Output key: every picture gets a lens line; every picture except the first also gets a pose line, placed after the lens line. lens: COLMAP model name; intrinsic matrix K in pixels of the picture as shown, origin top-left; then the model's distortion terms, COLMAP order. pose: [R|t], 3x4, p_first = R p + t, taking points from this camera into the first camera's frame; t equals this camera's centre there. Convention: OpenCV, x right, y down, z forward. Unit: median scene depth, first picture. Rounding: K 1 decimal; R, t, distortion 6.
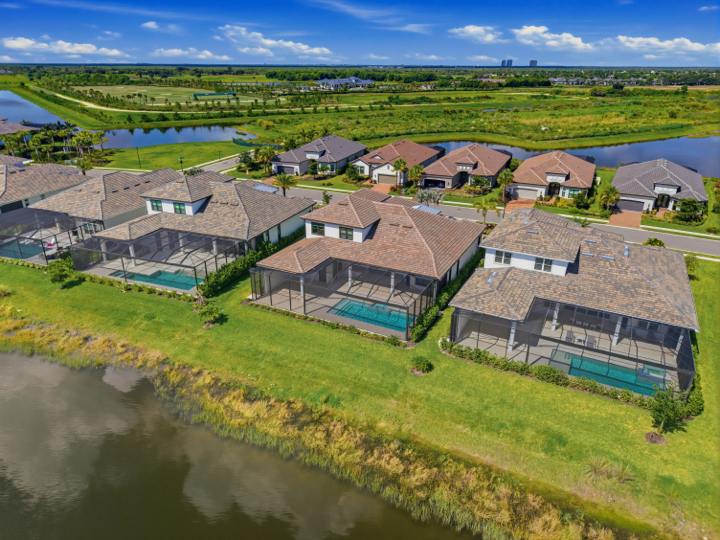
lens RADIAL K [[494.2, 0, 360.0], [0, 494.2, 270.0], [0, 0, 1]] dist [0.033730, -0.041734]
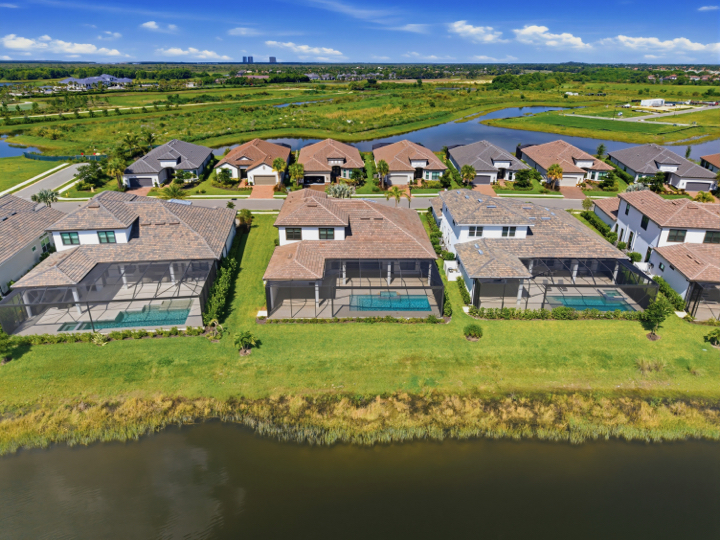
lens RADIAL K [[494.2, 0, 360.0], [0, 494.2, 270.0], [0, 0, 1]] dist [0.033730, -0.041734]
pose [[0.877803, -0.185422, 0.441680, -0.308103], [0.182184, 0.981984, 0.050172, -0.028165], [-0.443025, 0.036426, 0.895769, 0.048198]]
